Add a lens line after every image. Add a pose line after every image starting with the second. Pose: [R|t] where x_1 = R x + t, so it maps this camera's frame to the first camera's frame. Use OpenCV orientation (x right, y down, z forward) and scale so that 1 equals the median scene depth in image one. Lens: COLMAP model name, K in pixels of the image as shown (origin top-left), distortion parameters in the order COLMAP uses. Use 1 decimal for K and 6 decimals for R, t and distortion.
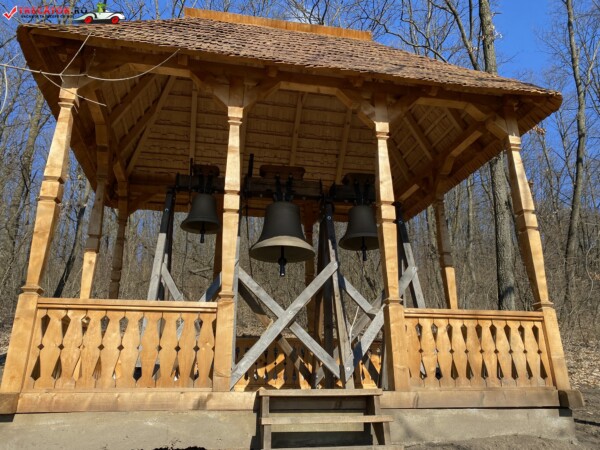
lens RADIAL K [[498.1, 0, 298.5], [0, 498.1, 222.2], [0, 0, 1]] dist [0.013925, -0.003796]
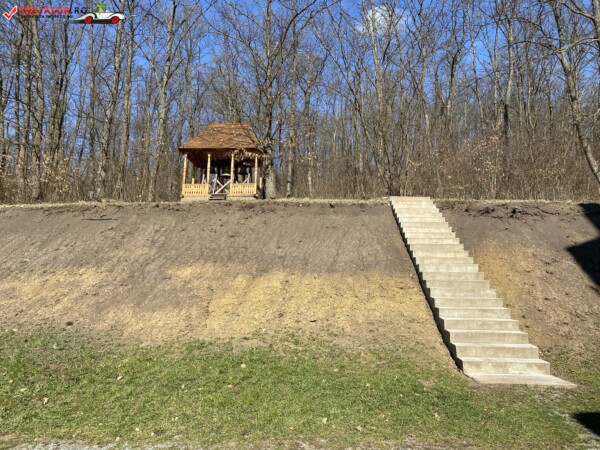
lens RADIAL K [[460.5, 0, 299.9], [0, 460.5, 223.8], [0, 0, 1]] dist [0.002267, 0.008475]
pose [[0.969127, -0.030284, -0.244695, 2.569778], [0.070875, 0.984759, 0.158831, -0.221112], [0.236156, -0.171270, 0.956502, -4.820408]]
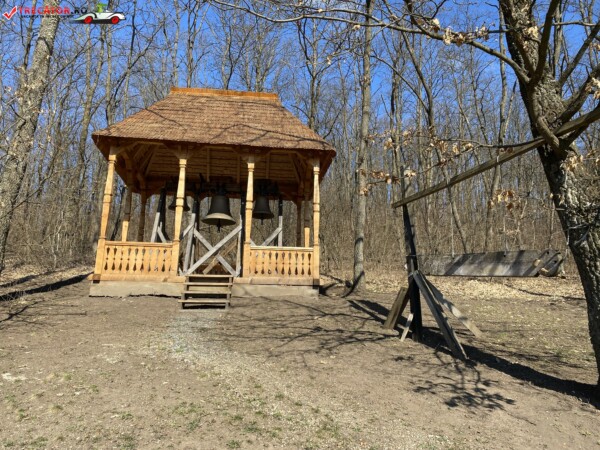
lens RADIAL K [[460.5, 0, 301.9], [0, 460.5, 226.5], [0, 0, 1]] dist [0.002267, 0.008475]
pose [[0.998460, 0.001392, -0.055460, 0.562240], [0.004633, 0.994101, 0.108364, -0.157876], [0.055283, -0.108454, 0.992563, -1.164007]]
